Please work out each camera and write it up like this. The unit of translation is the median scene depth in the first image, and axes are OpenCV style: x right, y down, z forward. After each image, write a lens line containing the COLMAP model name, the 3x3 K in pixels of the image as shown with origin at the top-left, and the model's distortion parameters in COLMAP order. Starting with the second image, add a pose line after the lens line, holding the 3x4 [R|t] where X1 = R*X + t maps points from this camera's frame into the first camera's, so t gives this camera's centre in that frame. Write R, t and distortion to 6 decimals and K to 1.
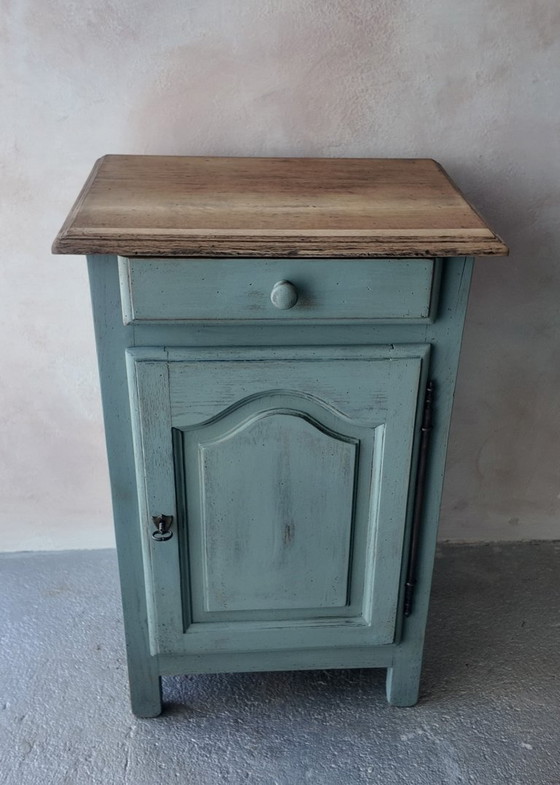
lens RADIAL K [[865.9, 0, 298.2], [0, 865.9, 396.7], [0, 0, 1]] dist [0.066618, 0.000000]
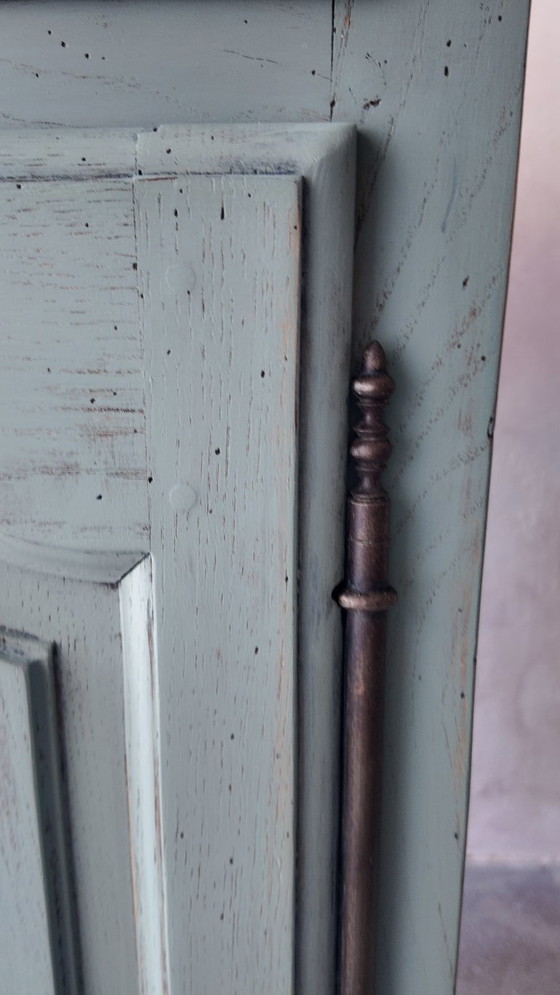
lens RADIAL K [[736.5, 0, 270.2], [0, 736.5, 493.1], [0, 0, 1]] dist [0.049324, -0.055978]
pose [[0.992248, 0.003587, -0.124218, 0.131398], [-0.038173, 0.960054, -0.277200, 0.055515], [0.118261, 0.279793, 0.952749, 0.731659]]
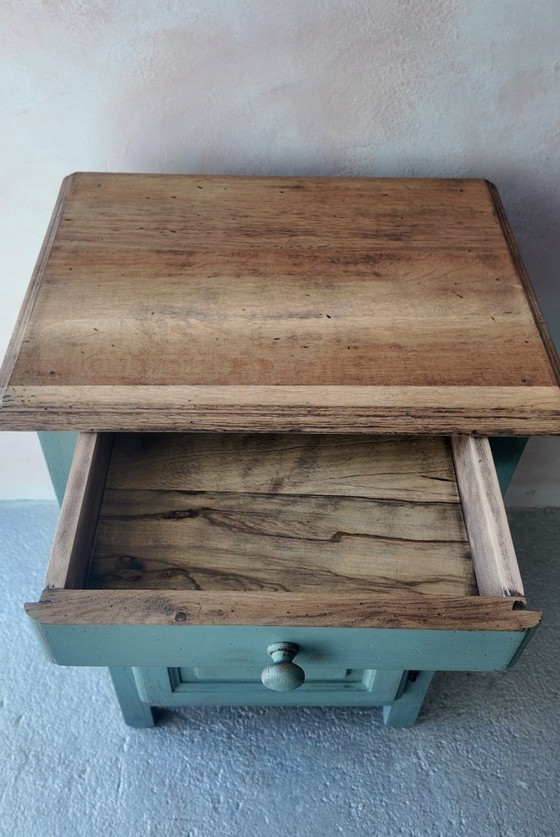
lens RADIAL K [[787.7, 0, 273.4], [0, 787.7, 342.3], [0, 0, 1]] dist [0.024250, 0.000000]
pose [[0.997951, 0.042816, -0.047549, 0.003043], [-0.028421, 0.962410, 0.270108, -0.330207], [0.057326, -0.268203, 0.961655, 0.275506]]
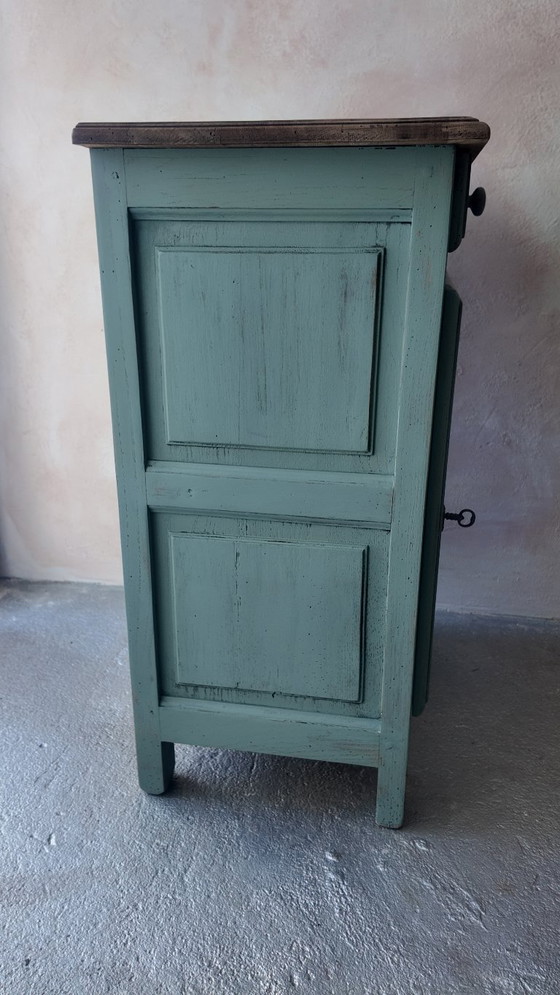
lens RADIAL K [[736.5, 0, 279.2], [0, 736.5, 491.1], [0, 0, 1]] dist [0.049324, -0.055978]
pose [[0.977916, 0.056136, -0.201320, -0.026170], [-0.089972, 0.982502, -0.163079, 0.262112], [0.188643, 0.177591, 0.965855, 0.198156]]
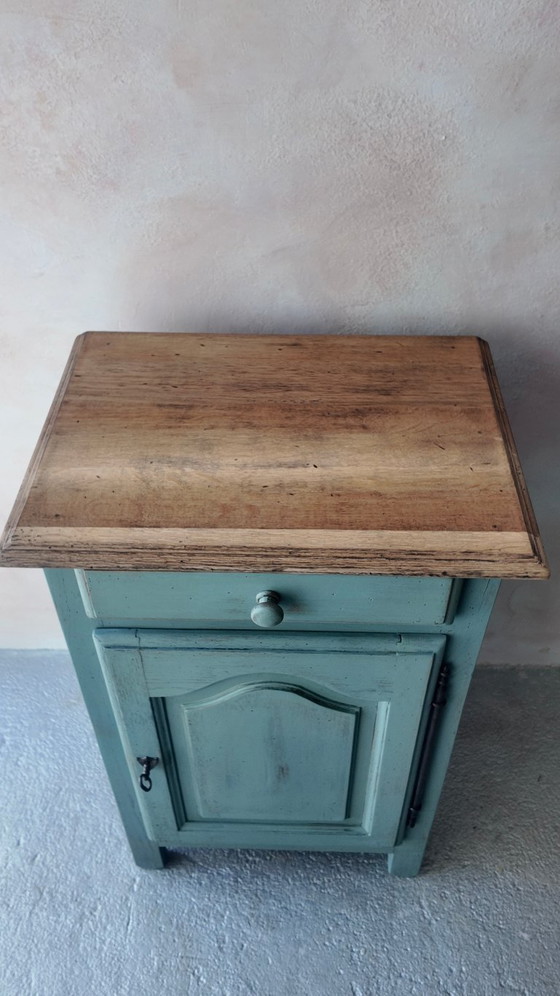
lens RADIAL K [[815.8, 0, 273.1], [0, 815.8, 499.7], [0, 0, 1]] dist [0.055745, -0.048600]
pose [[0.993911, 0.049144, -0.098622, 0.048337], [-0.021489, 0.964296, 0.263954, -0.336070], [0.108073, -0.260227, 0.959480, 0.213554]]
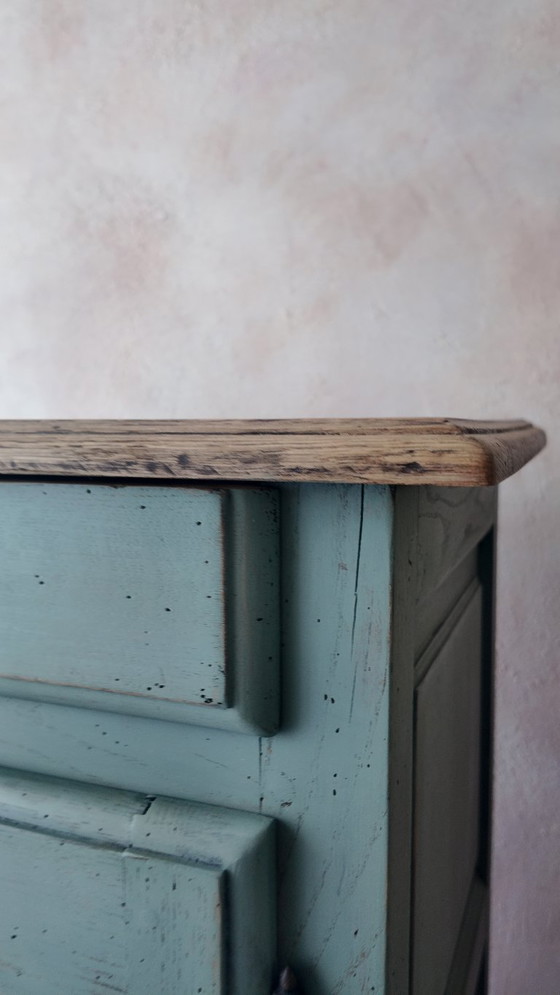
lens RADIAL K [[736.5, 0, 274.9], [0, 736.5, 495.8], [0, 0, 1]] dist [0.049324, -0.055978]
pose [[0.902527, 0.007464, -0.430570, 0.218255], [-0.187924, 0.906450, -0.378197, -0.055759], [0.387467, 0.422247, 0.819498, 0.642458]]
